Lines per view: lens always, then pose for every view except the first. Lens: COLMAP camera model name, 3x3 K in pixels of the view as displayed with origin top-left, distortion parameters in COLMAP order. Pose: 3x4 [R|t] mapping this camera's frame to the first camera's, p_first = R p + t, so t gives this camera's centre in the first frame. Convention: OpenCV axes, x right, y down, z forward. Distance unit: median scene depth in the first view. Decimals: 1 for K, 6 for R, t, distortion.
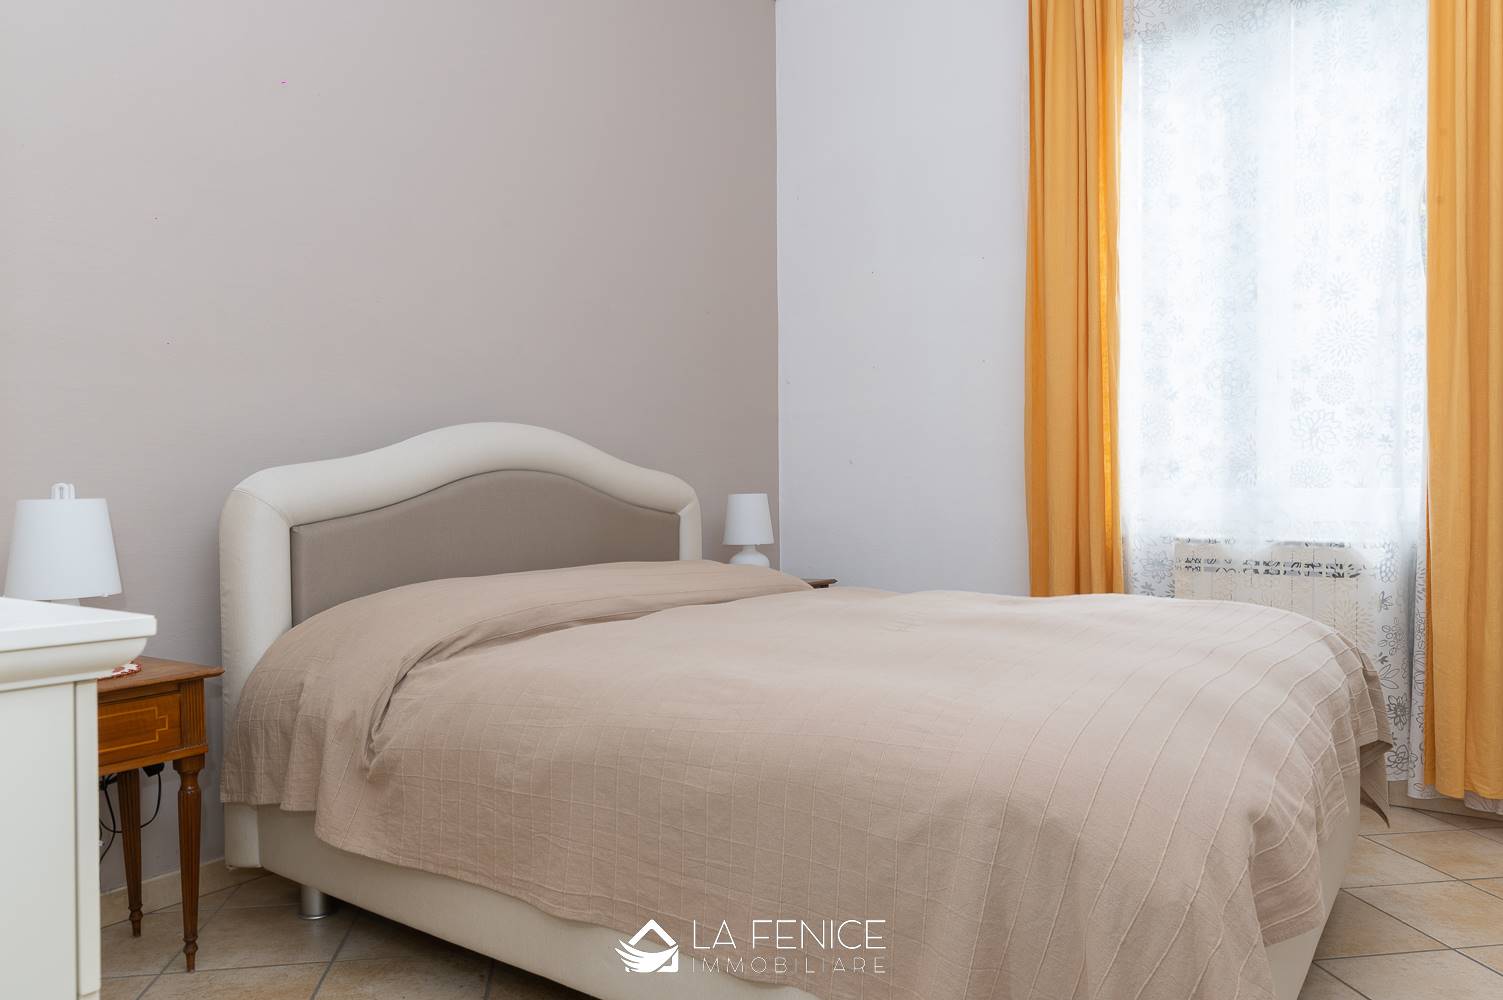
lens RADIAL K [[1048.0, 0, 751.5], [0, 1048.0, 500.0], [0, 0, 1]] dist [0.035253, -0.004125]
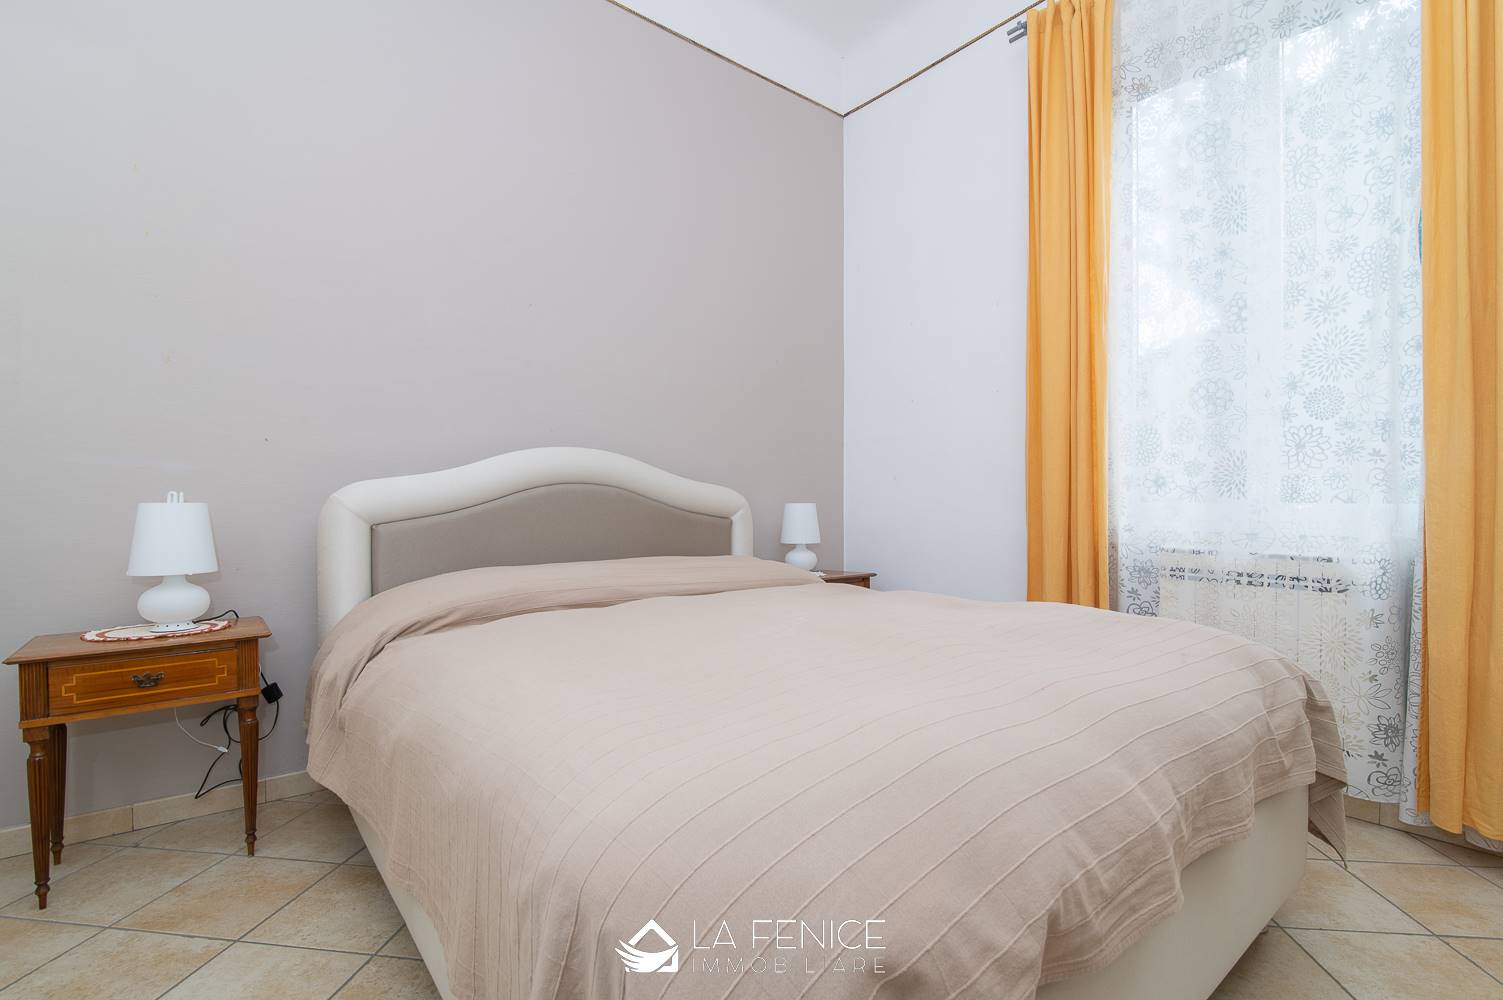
lens RADIAL K [[699.6, 0, 752.6], [0, 699.6, 503.4], [0, 0, 1]] dist [-0.003674, 0.000320]
pose [[0.962199, 0.008893, -0.272204, 0.217752], [-0.010122, 0.999944, -0.003109, -0.003254], [0.272161, 0.005746, 0.962235, 0.222764]]
